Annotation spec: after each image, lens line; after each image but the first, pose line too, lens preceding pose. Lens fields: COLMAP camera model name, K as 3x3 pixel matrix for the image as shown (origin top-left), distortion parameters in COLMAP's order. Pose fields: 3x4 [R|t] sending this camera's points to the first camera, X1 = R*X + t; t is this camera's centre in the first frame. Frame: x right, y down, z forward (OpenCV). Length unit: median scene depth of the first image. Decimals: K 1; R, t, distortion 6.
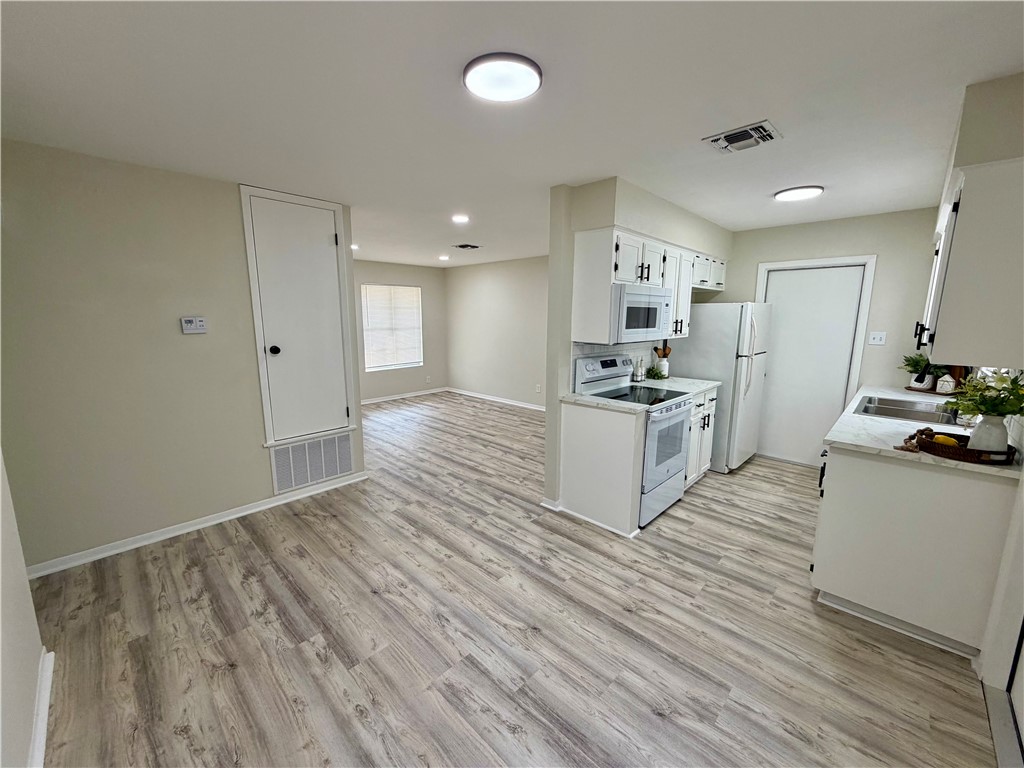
lens RADIAL K [[406.6, 0, 513.6], [0, 406.6, 384.4], [0, 0, 1]] dist [-0.002610, 0.000506]
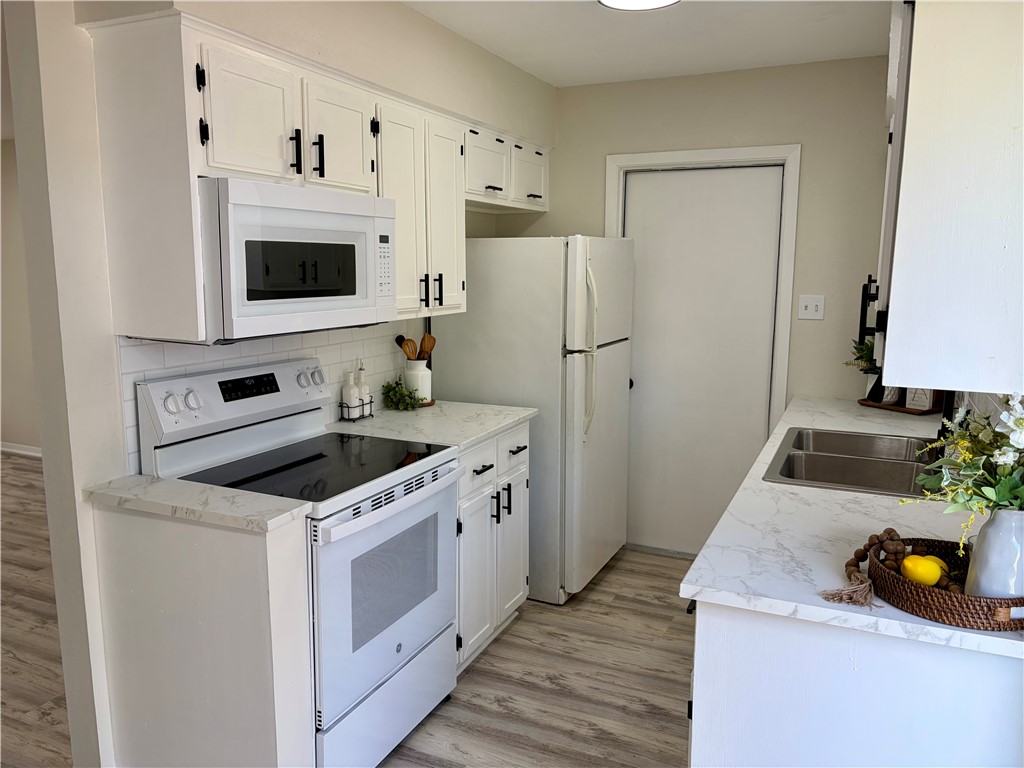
lens RADIAL K [[778.6, 0, 514.0], [0, 778.6, 384.9], [0, 0, 1]] dist [0.020875, -0.004473]
pose [[0.942632, -0.051845, 0.329784, 0.212115], [0.055925, 0.998431, -0.002889, -0.033861], [-0.329116, 0.021167, 0.944052, 0.193008]]
